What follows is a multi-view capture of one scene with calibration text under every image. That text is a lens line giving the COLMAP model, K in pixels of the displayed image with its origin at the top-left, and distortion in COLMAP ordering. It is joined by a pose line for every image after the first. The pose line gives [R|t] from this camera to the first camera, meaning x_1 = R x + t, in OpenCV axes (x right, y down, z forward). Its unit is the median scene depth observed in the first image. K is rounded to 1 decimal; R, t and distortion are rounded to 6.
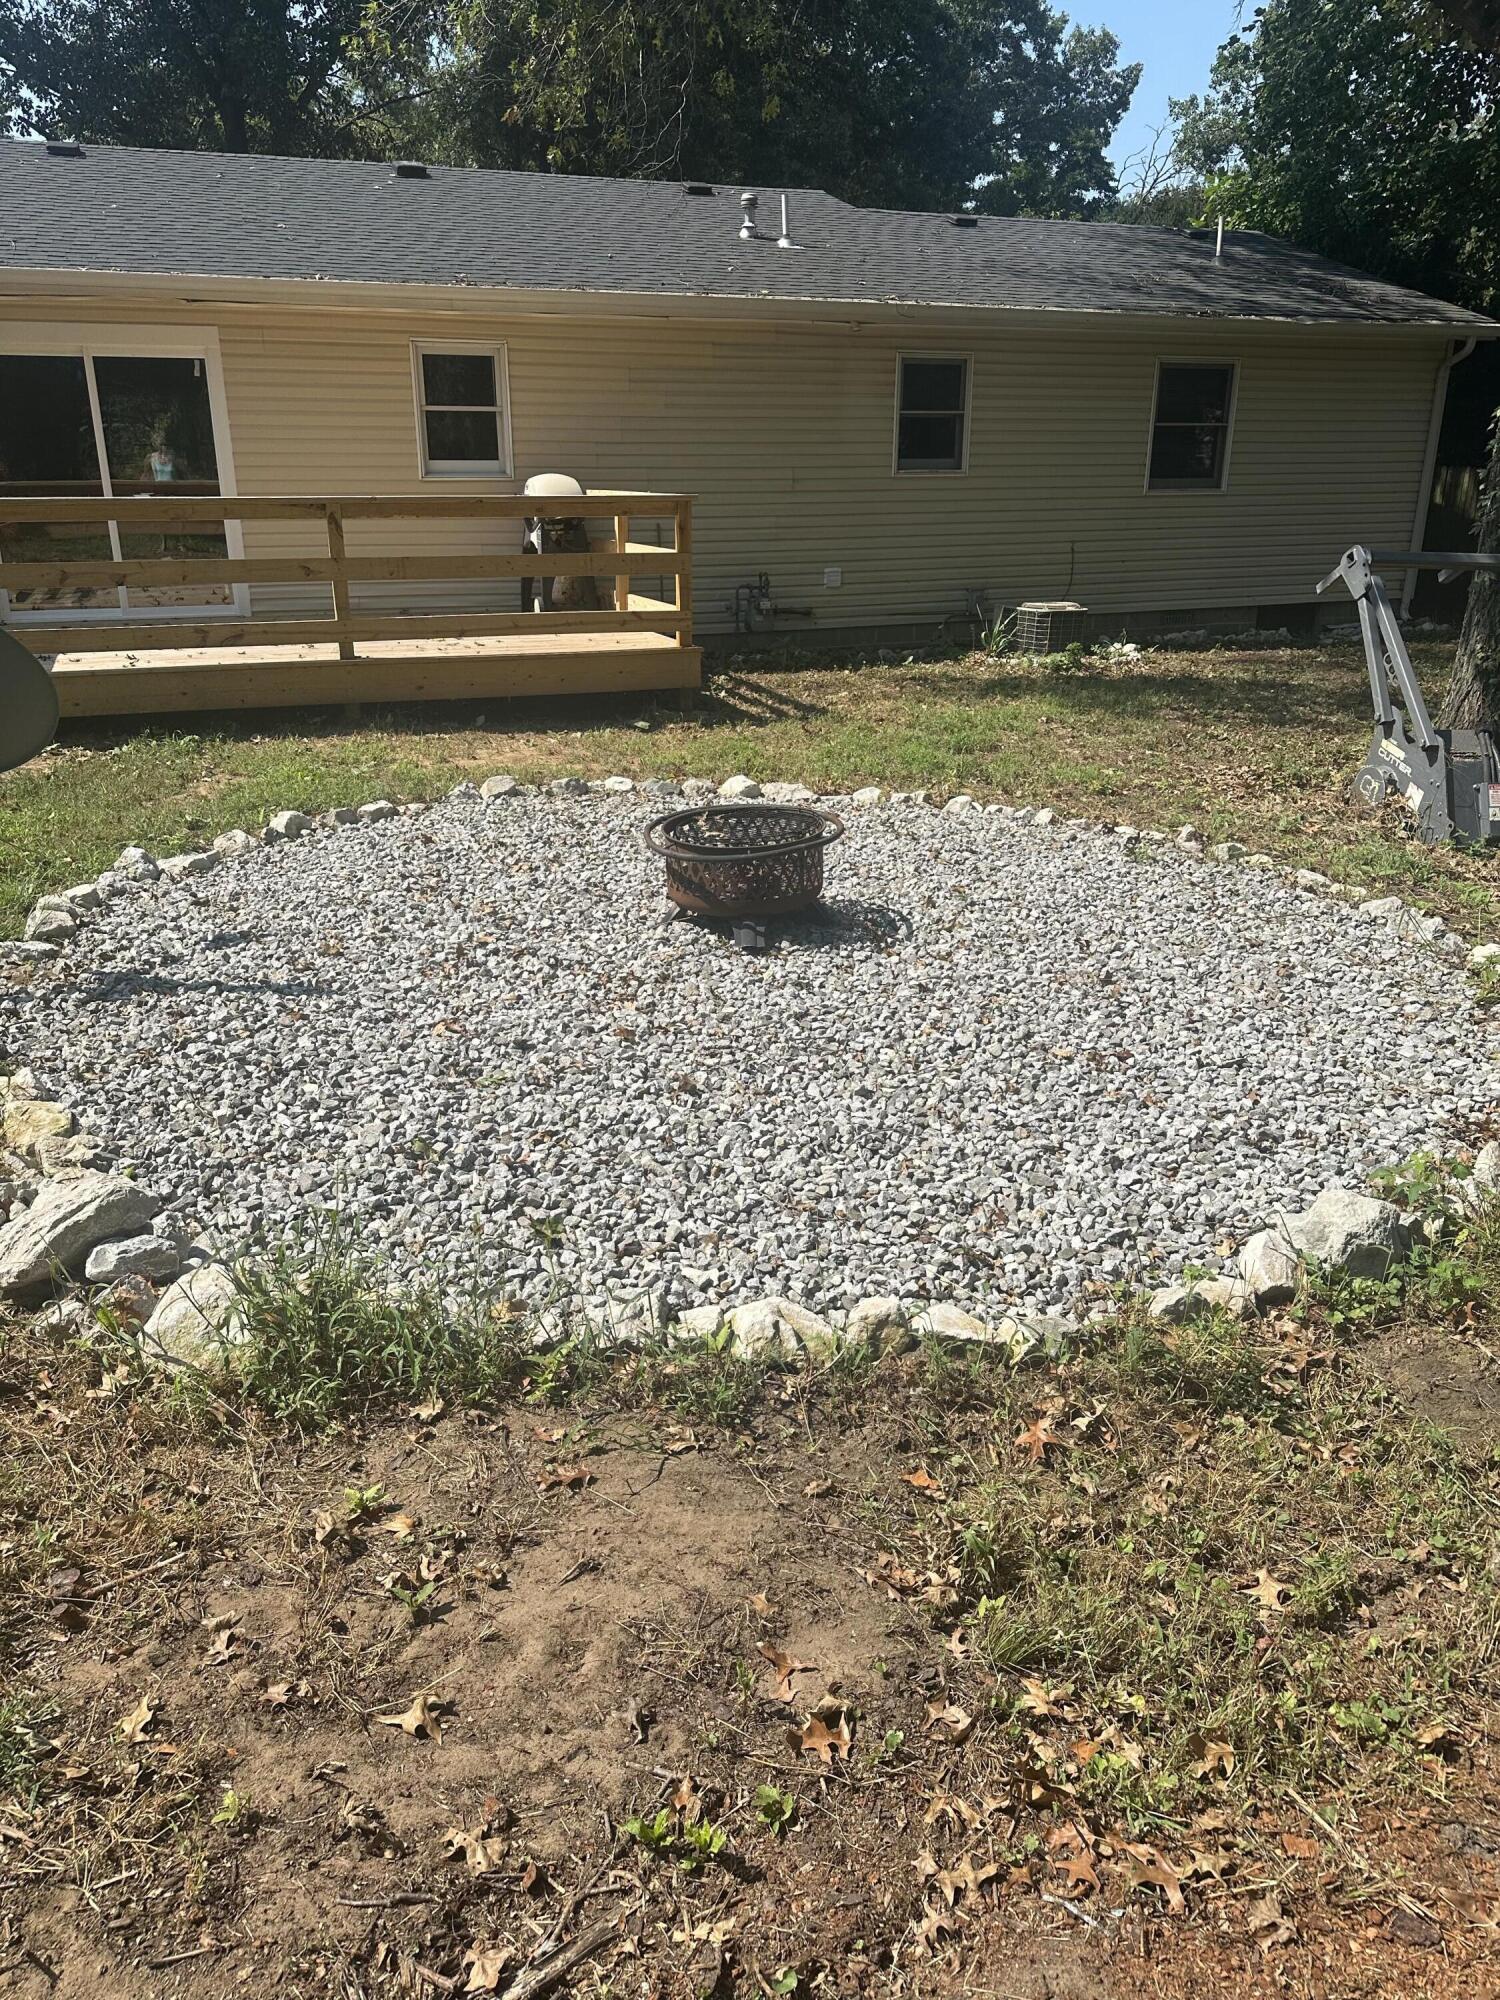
lens RADIAL K [[1449.7, 0, 750.0], [0, 1449.7, 1000.0], [0, 0, 1]] dist [0.037099, -0.005017]
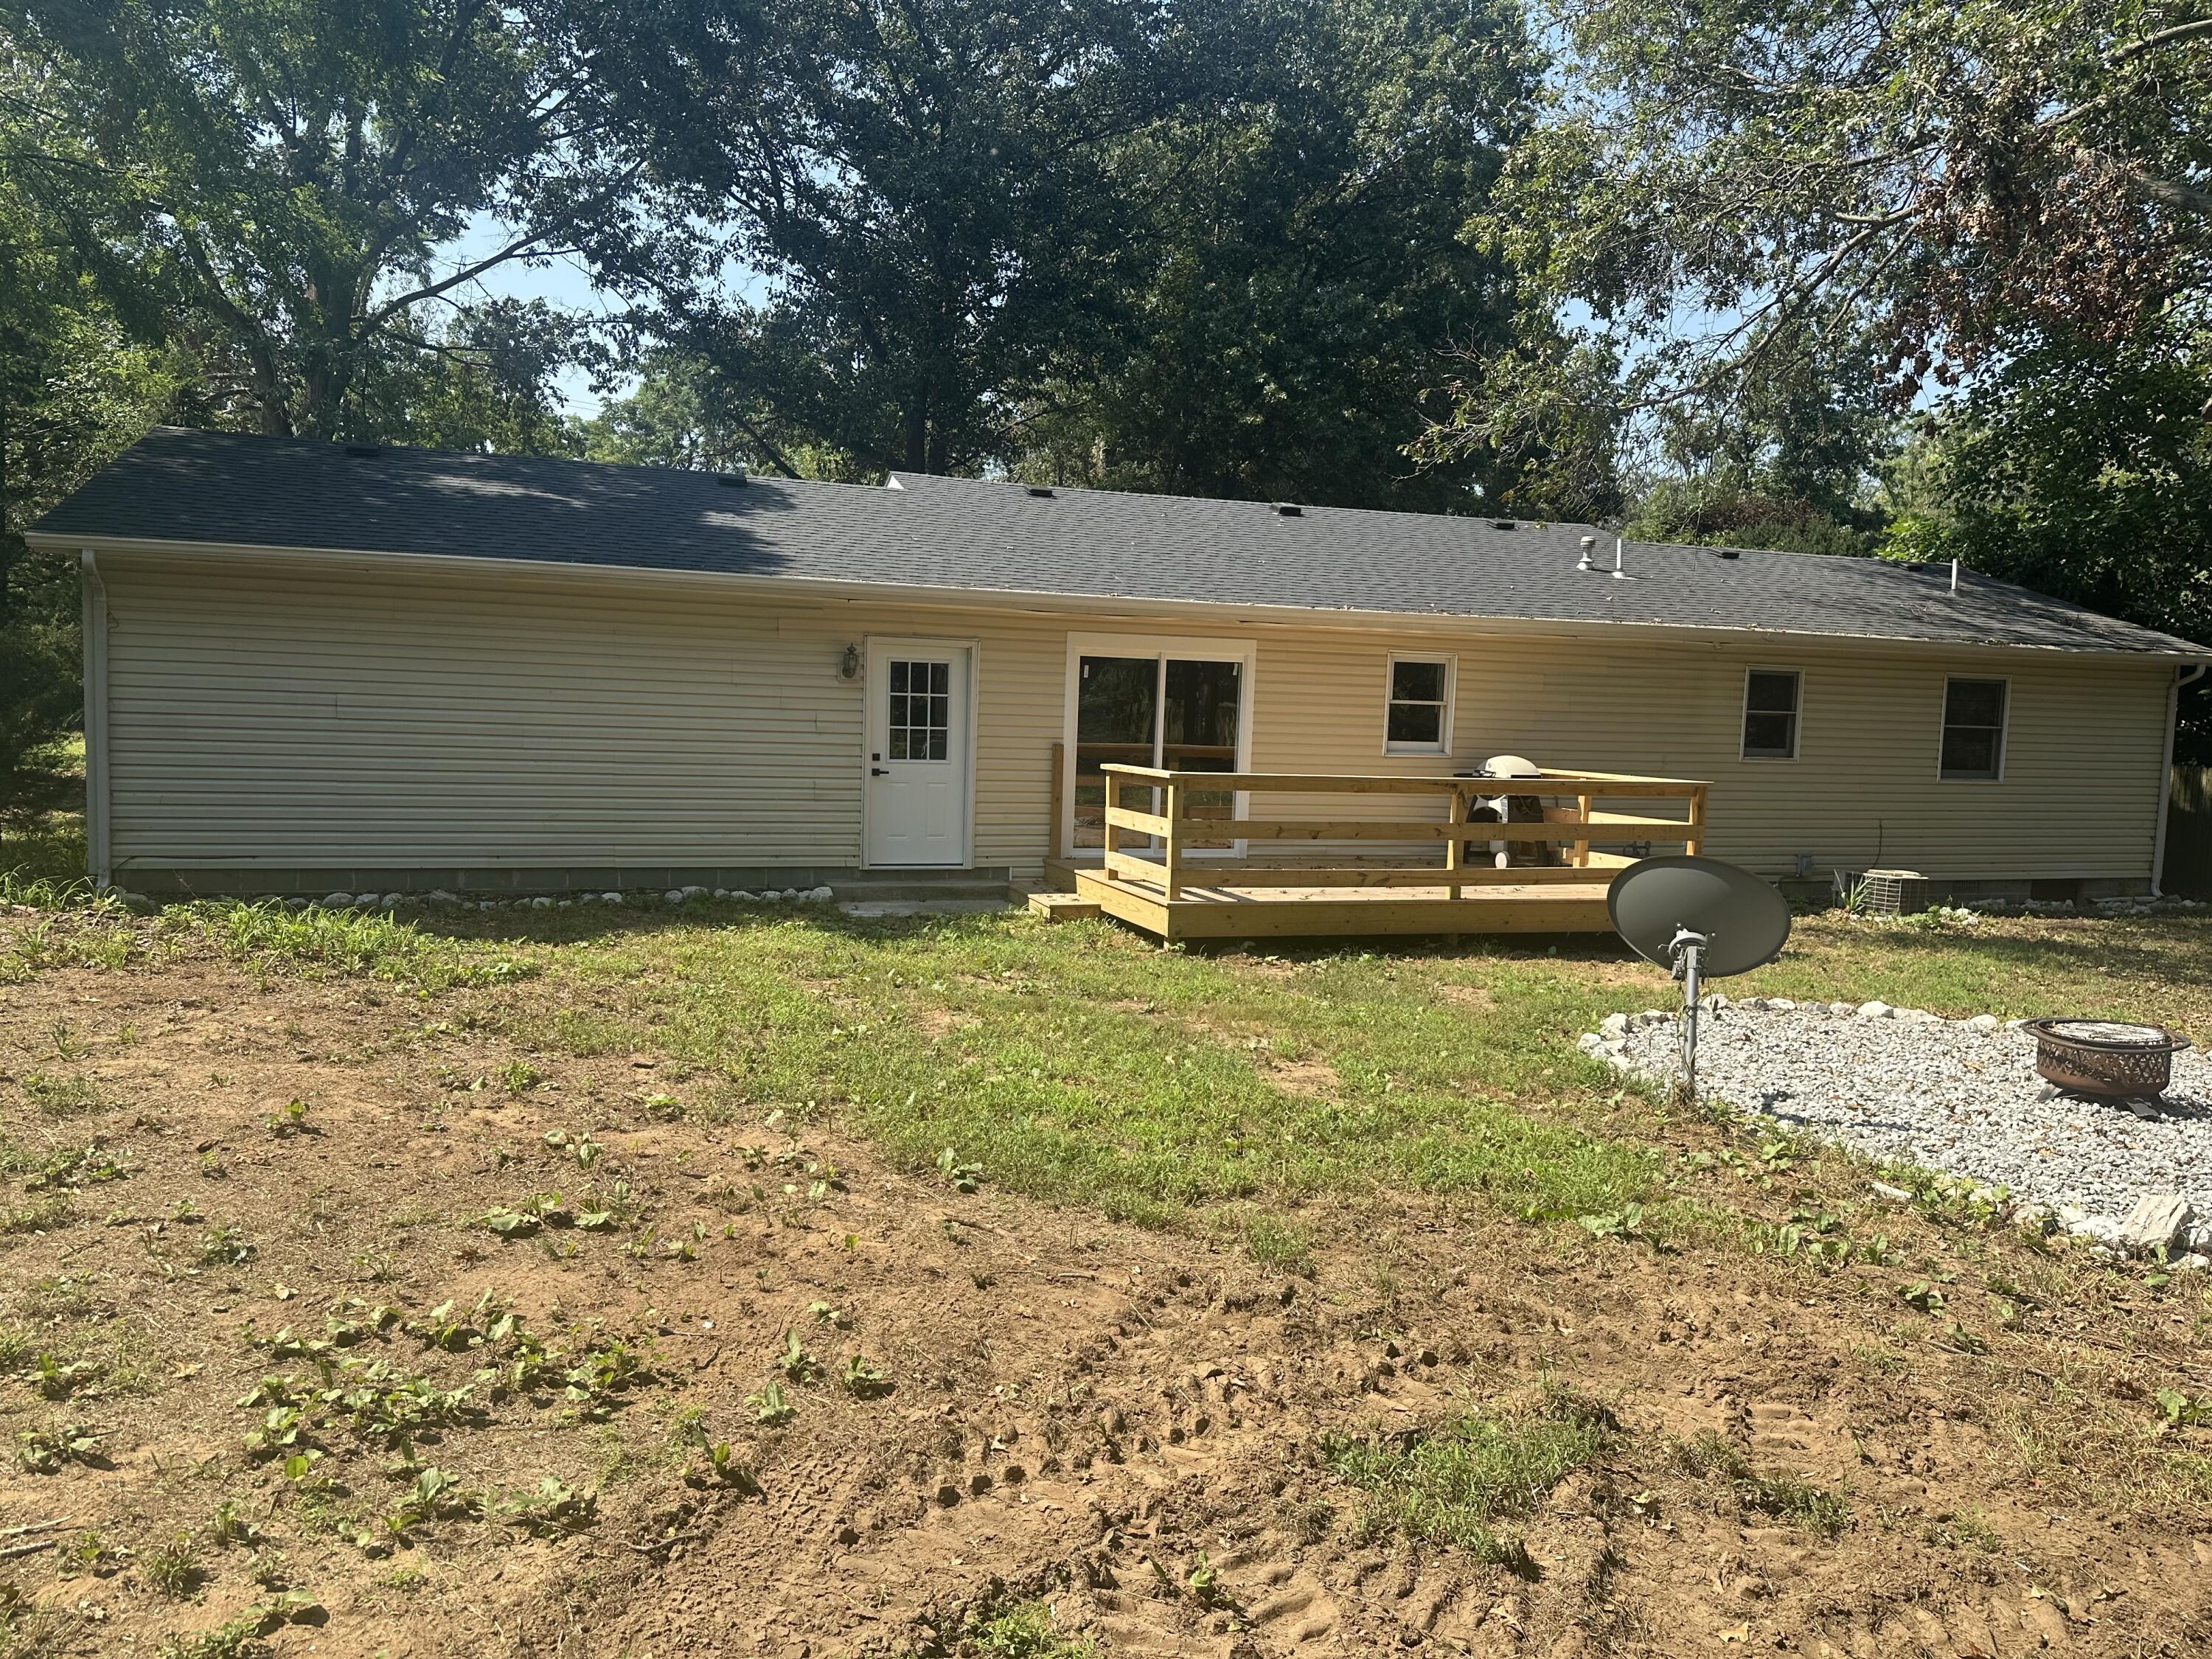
lens RADIAL K [[1603.3, 0, 1106.0], [0, 1603.3, 829.5], [0, 0, 1]] dist [0.037099, -0.005017]
pose [[0.998801, 0.037319, -0.031685, -0.395980], [-0.044438, 0.962688, -0.266940, 0.068117], [0.020540, 0.268028, 0.963192, -0.267255]]
